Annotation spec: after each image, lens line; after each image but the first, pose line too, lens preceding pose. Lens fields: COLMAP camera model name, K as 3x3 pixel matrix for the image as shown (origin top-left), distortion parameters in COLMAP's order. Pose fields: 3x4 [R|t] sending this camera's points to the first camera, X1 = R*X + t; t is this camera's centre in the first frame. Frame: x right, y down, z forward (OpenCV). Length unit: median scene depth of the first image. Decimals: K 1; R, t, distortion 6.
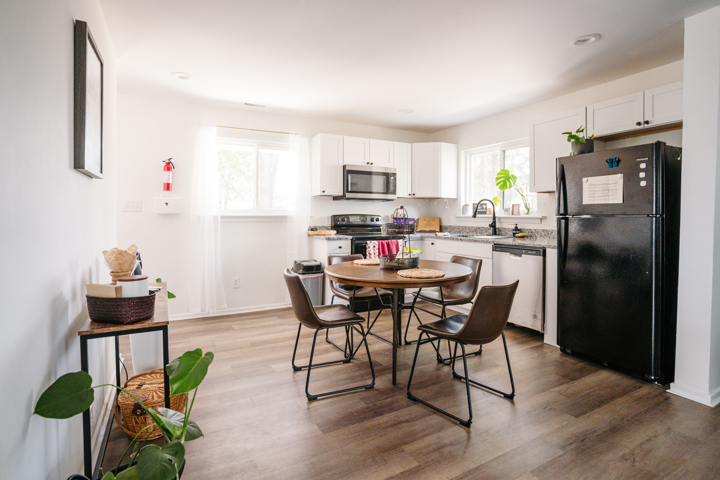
lens RADIAL K [[358.3, 0, 350.2], [0, 358.3, 234.8], [0, 0, 1]] dist [-0.068267, 0.028514]
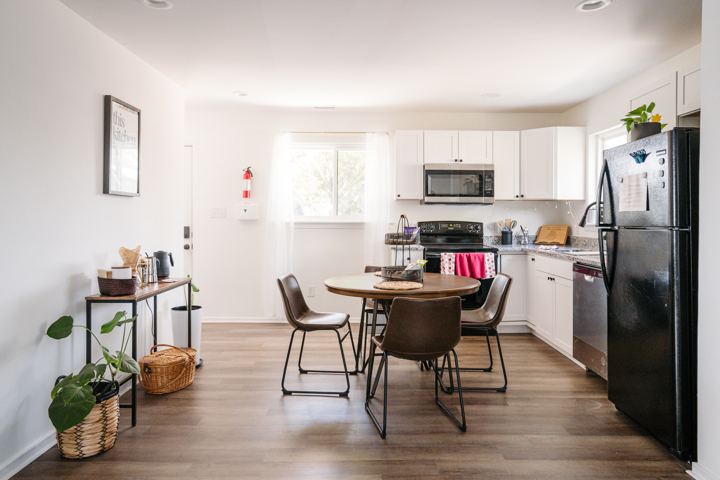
lens RADIAL K [[491.2, 0, 360.0], [0, 491.2, 240.0], [0, 0, 1]] dist [0.000238, 0.003320]
pose [[0.885583, 0.024616, -0.463828, 0.417383], [-0.028487, 0.999593, -0.001340, -0.006117], [0.463606, 0.014399, 0.885925, -0.130330]]
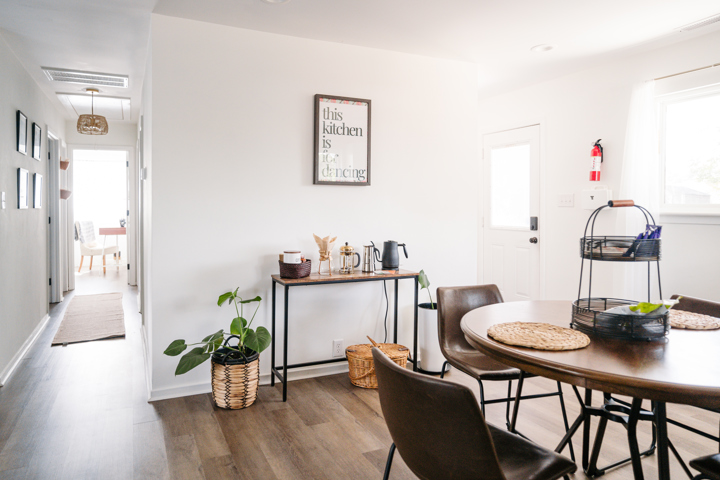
lens RADIAL K [[475.9, 0, 356.9], [0, 475.9, 224.3], [0, 0, 1]] dist [-0.000976, 0.002649]
pose [[-0.040874, 0.041203, -0.998314, 0.517771], [-0.056146, 0.997476, 0.043468, -0.038509], [0.997586, 0.057828, -0.038457, 0.451864]]
